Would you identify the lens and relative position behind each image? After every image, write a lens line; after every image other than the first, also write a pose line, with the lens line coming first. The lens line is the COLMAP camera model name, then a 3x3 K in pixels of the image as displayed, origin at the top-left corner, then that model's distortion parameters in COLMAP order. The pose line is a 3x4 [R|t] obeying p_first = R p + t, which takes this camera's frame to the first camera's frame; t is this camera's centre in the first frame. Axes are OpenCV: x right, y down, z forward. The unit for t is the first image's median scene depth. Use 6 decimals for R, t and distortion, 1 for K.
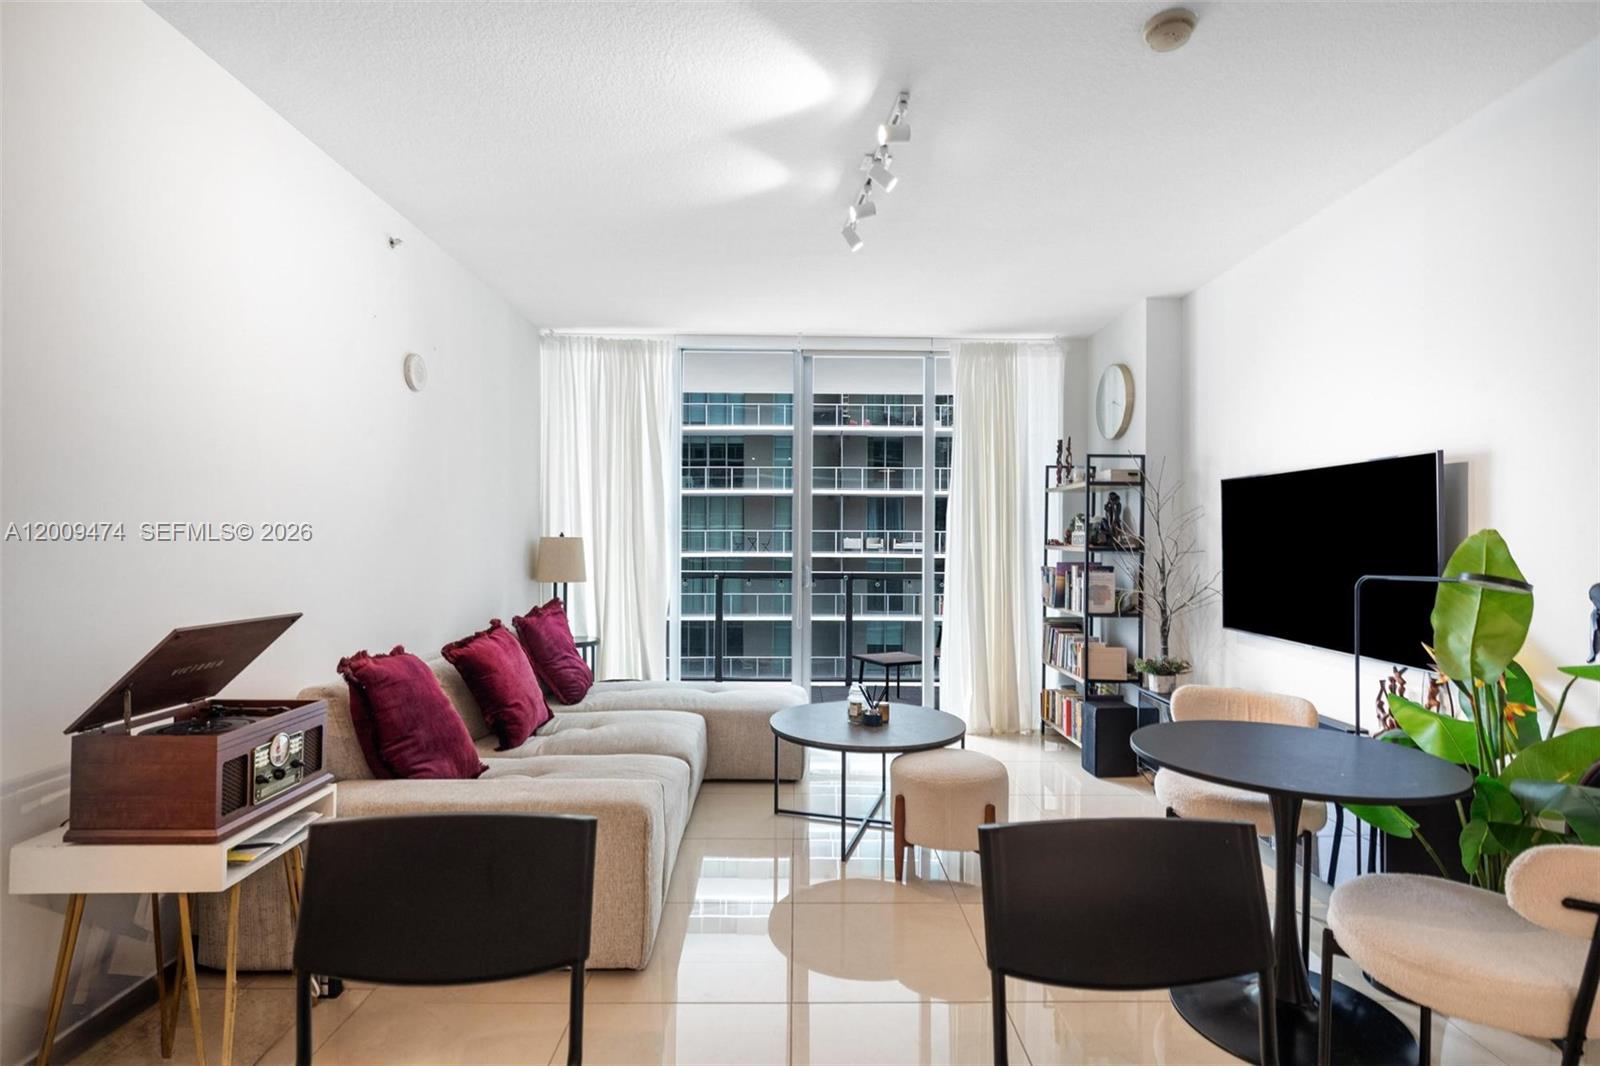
lens RADIAL K [[784.3, 0, 816.3], [0, 784.3, 535.4], [0, 0, 1]] dist [0.000910, 0.002515]
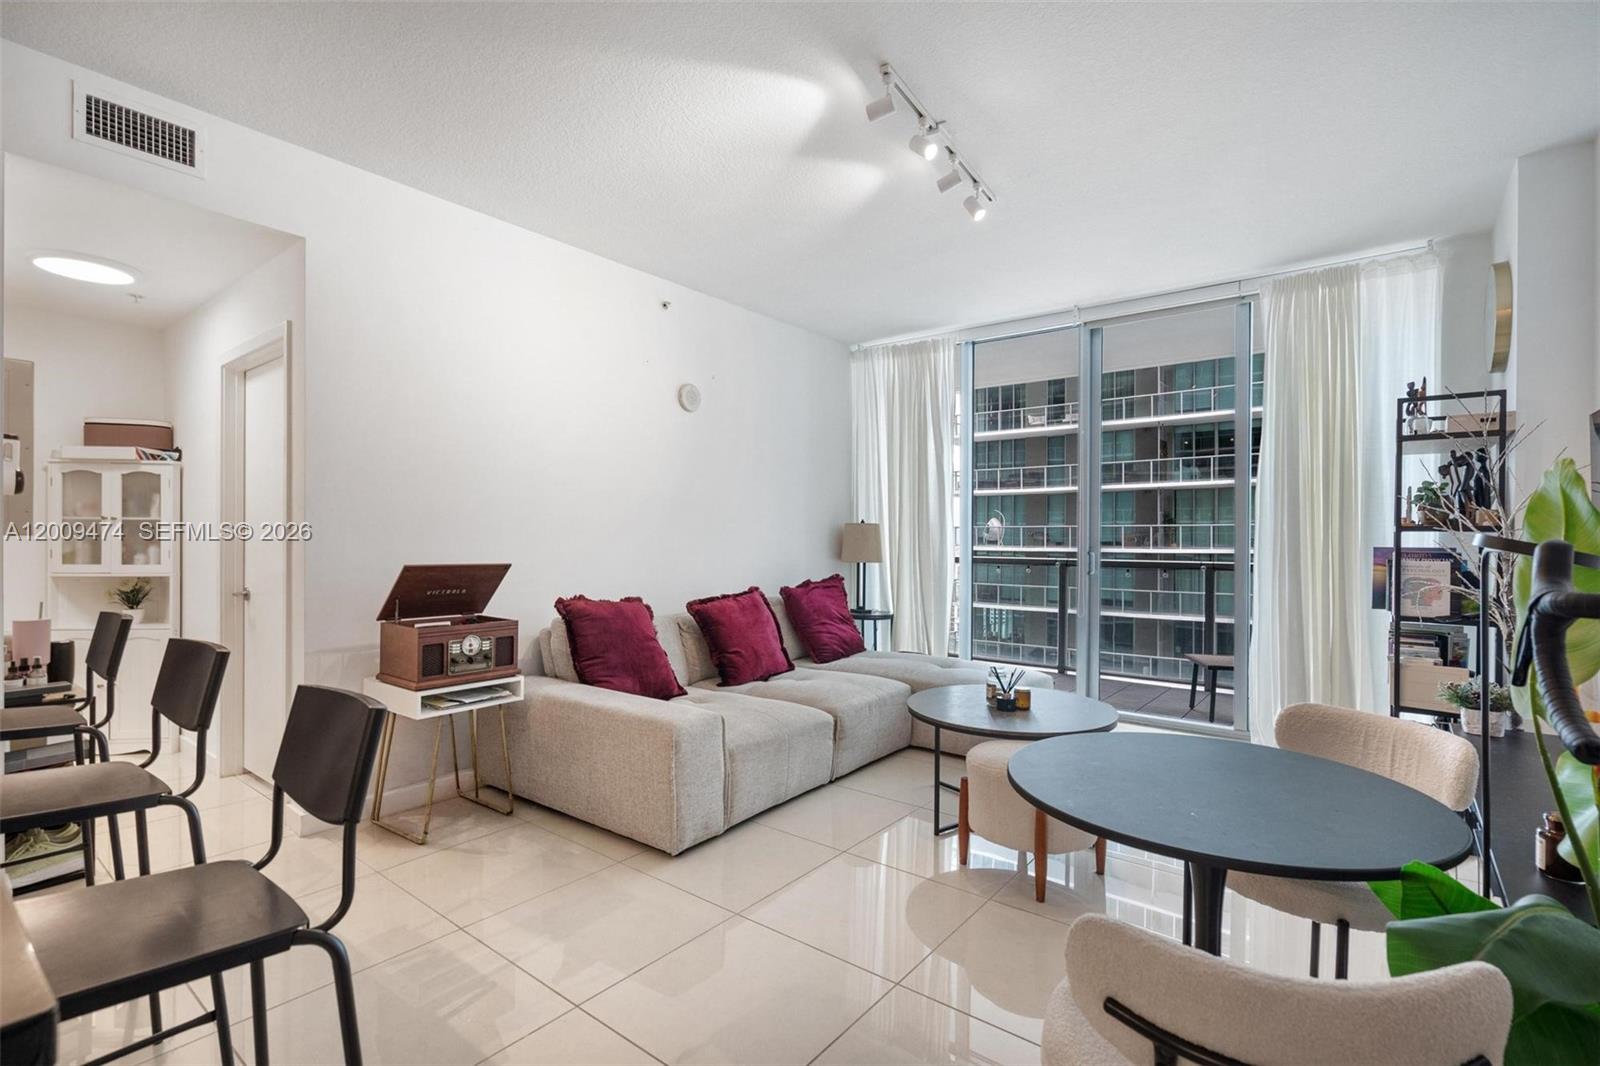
lens RADIAL K [[739.8, 0, 790.6], [0, 739.8, 542.3], [0, 0, 1]] dist [-0.007243, 0.005102]
pose [[0.773999, 0.004586, -0.633170, 0.341707], [0.003950, 0.999919, 0.012071, 0.019529], [0.633175, -0.011844, 0.773918, 0.105247]]
